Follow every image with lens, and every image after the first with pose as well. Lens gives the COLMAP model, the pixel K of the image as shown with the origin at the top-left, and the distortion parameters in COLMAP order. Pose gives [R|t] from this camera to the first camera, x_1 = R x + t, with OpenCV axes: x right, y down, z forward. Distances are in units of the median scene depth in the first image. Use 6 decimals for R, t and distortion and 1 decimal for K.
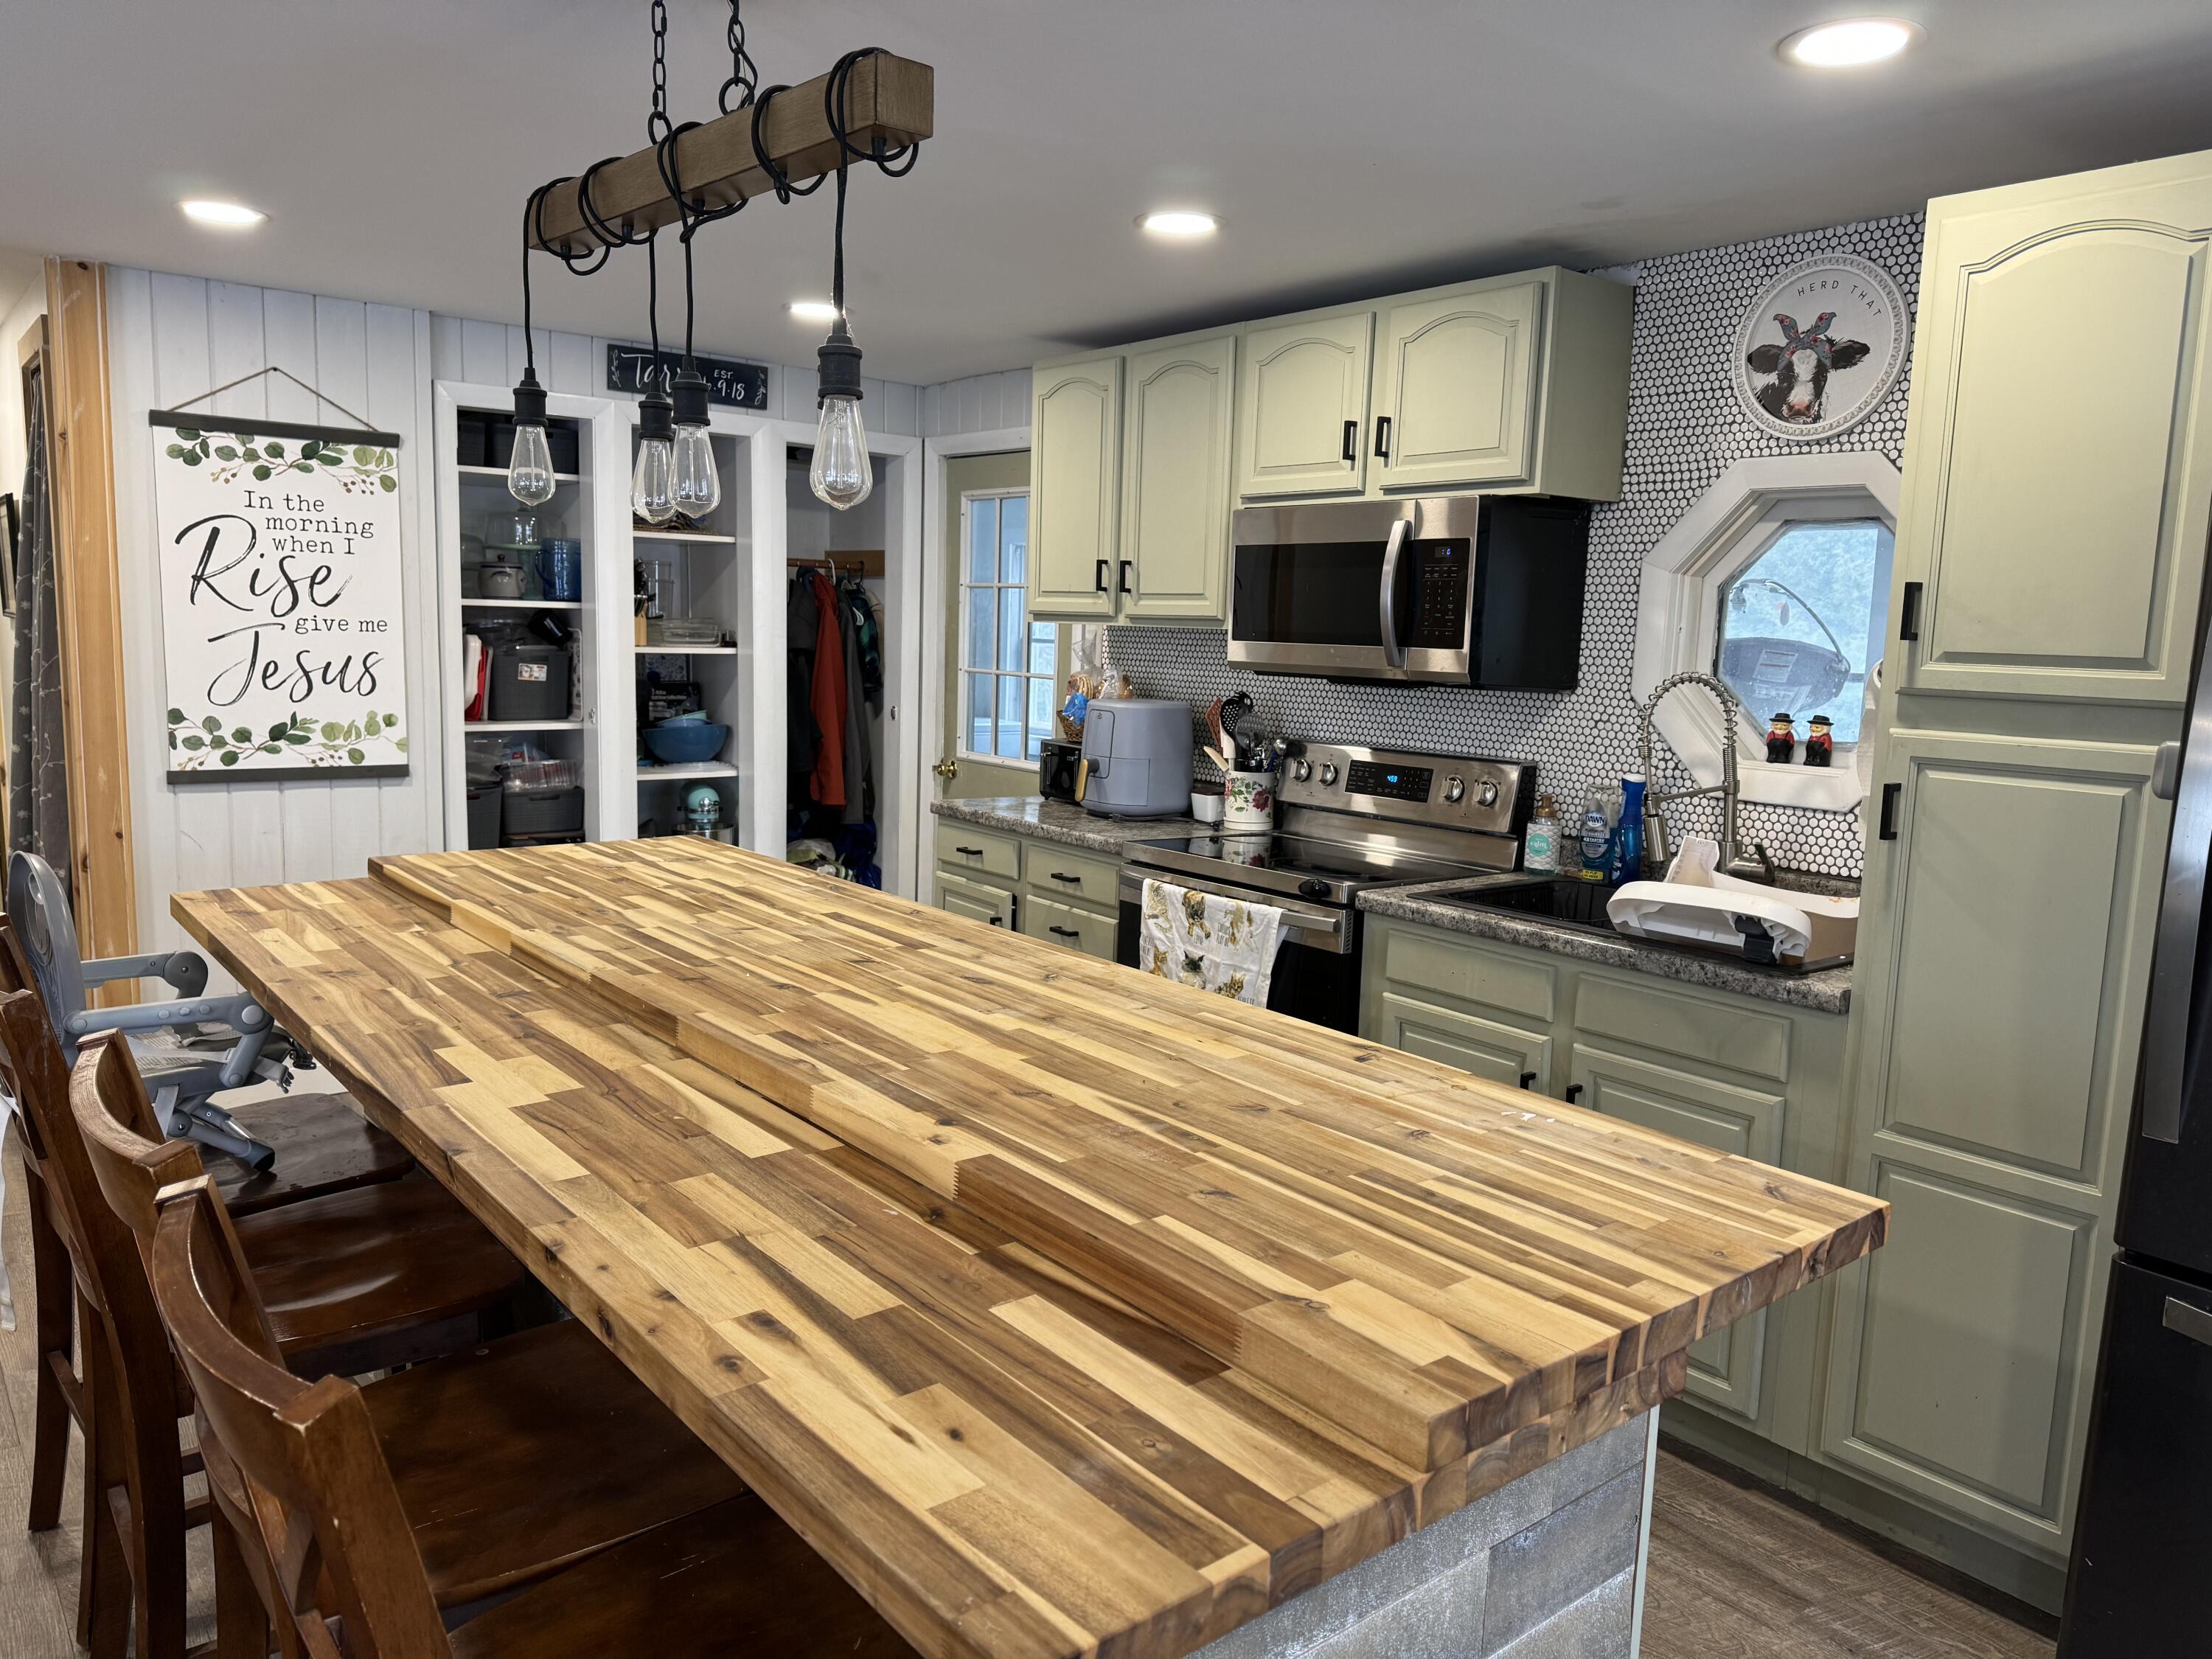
lens RADIAL K [[1554.1, 0, 1105.3], [0, 1554.1, 822.6], [0, 0, 1]] dist [0.038047, -0.052375]
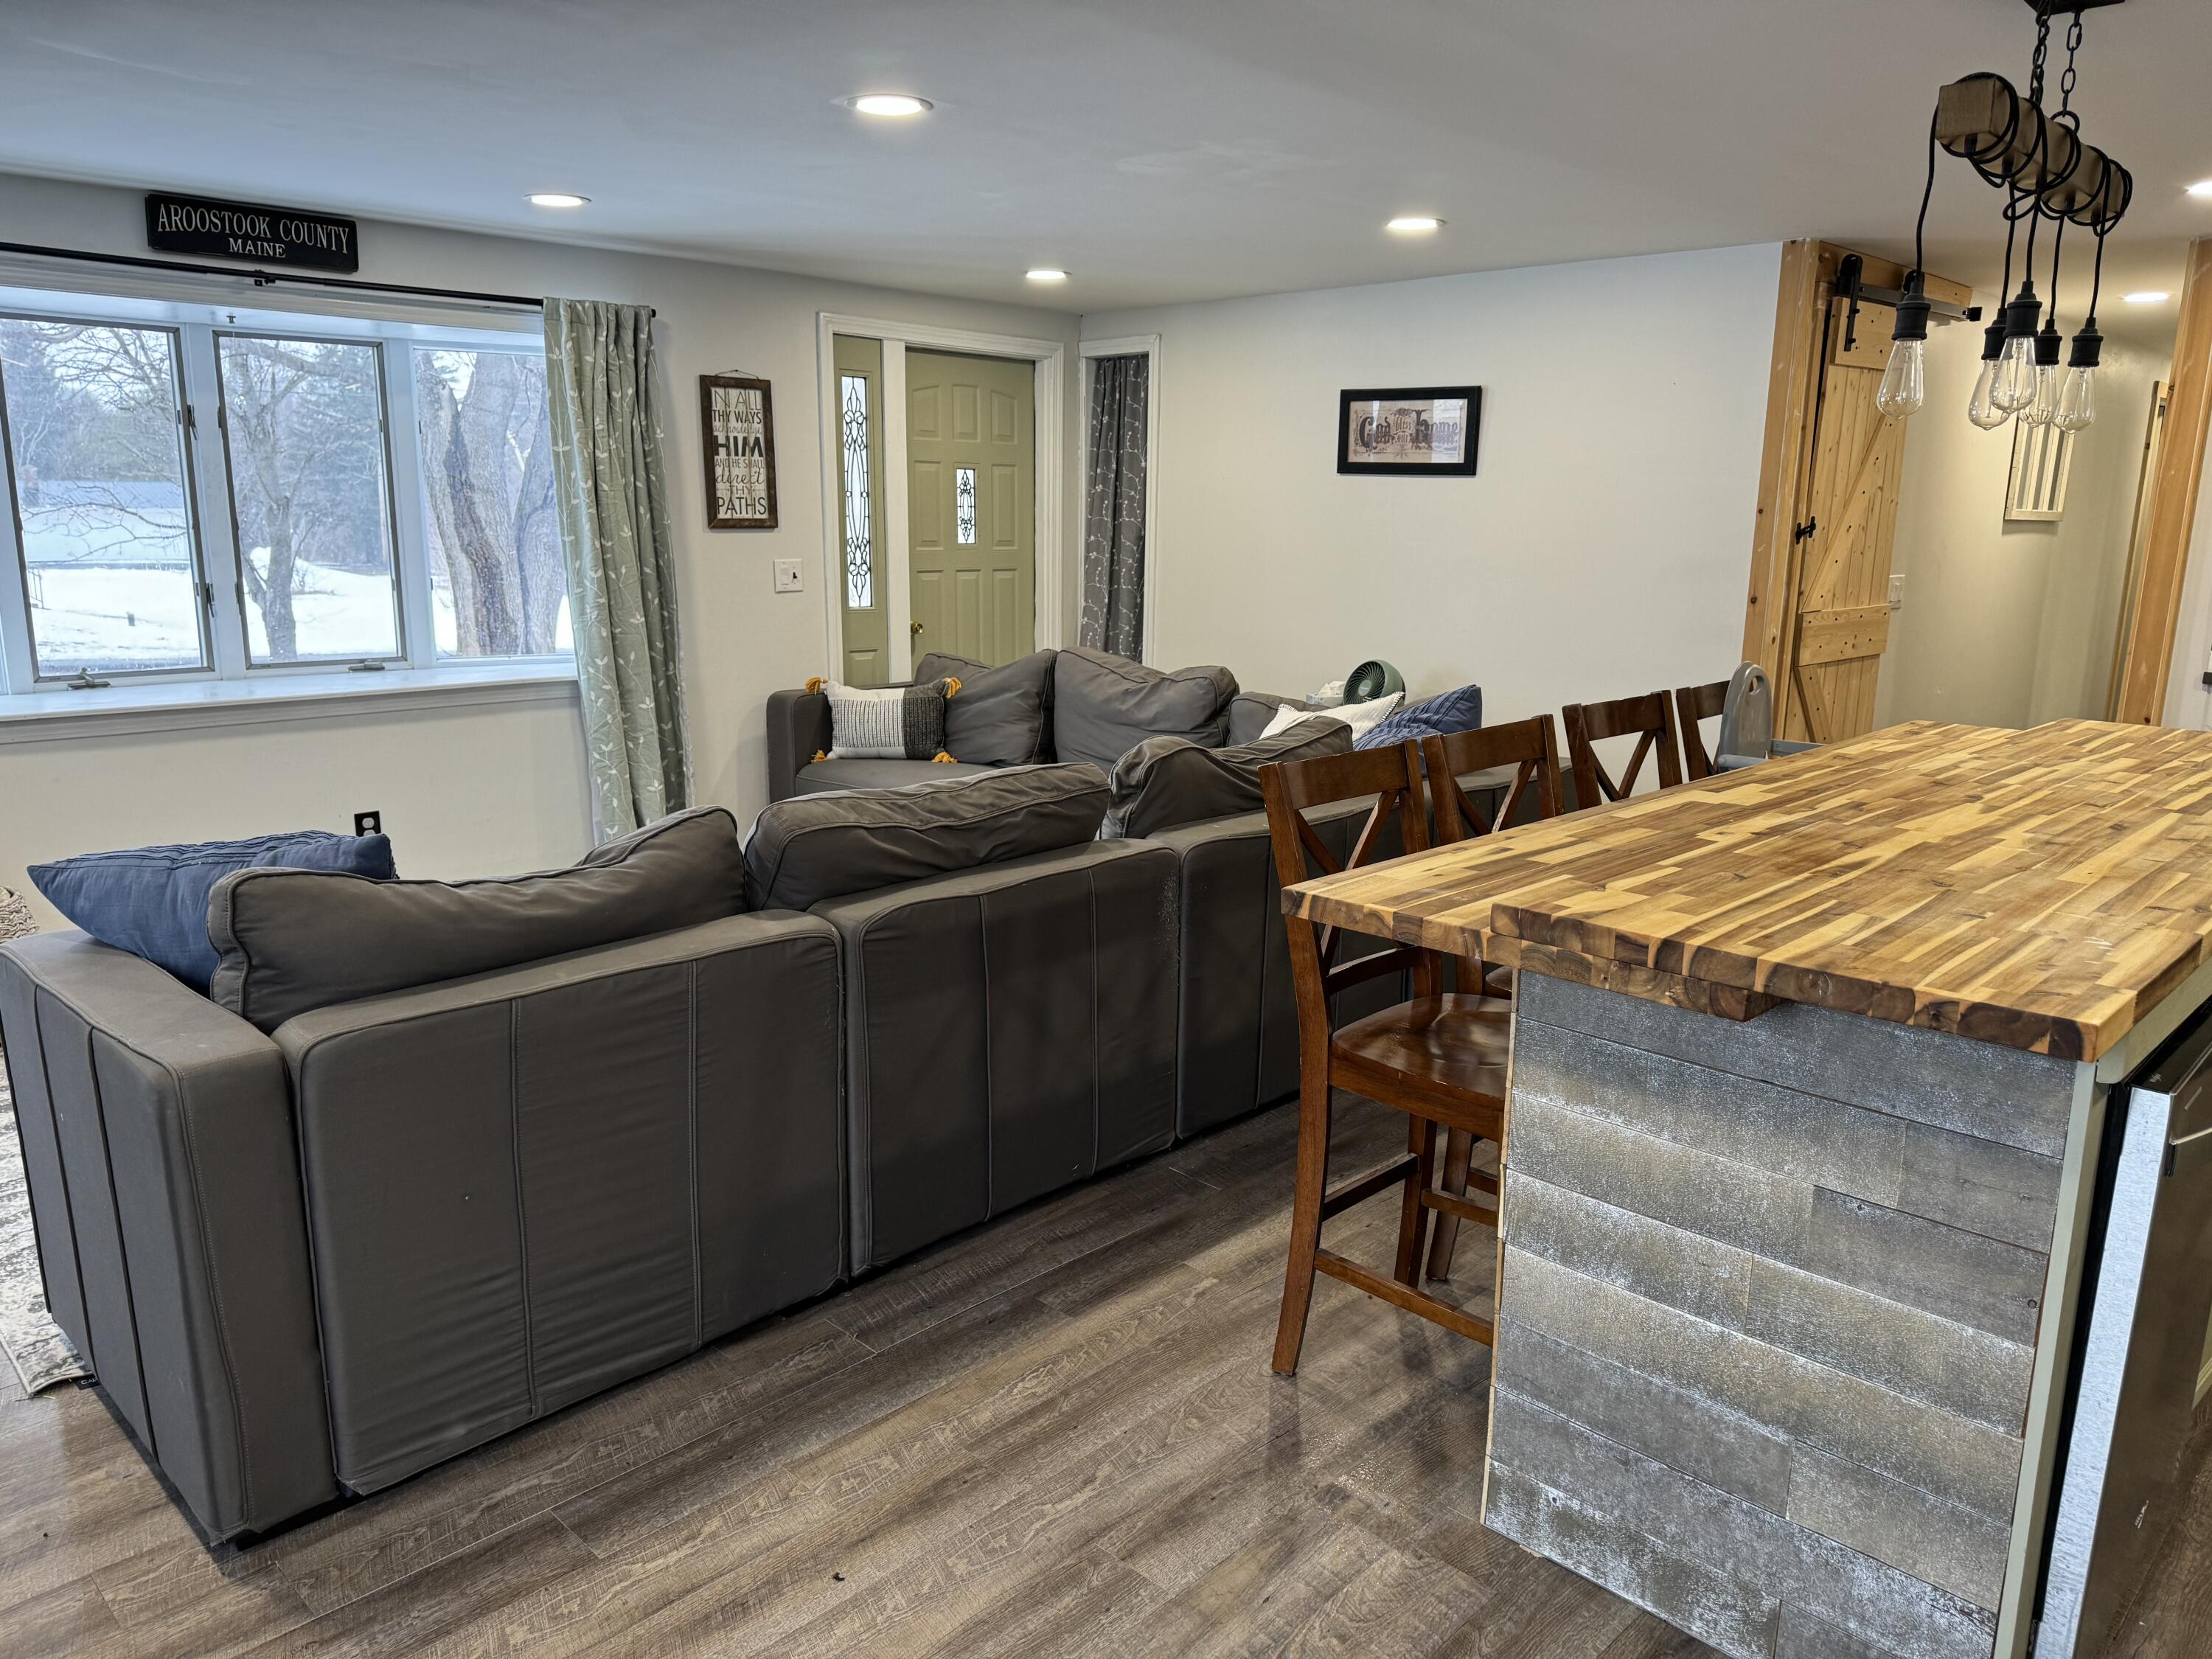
lens RADIAL K [[1554.1, 0, 1120.2], [0, 1554.1, 849.4], [0, 0, 1]] dist [0.038047, -0.052375]
pose [[0.120278, 0.181956, -0.975923, 1.580440], [-0.146730, 0.975521, 0.163797, 0.060986], [0.981837, 0.123496, 0.144032, 0.219621]]
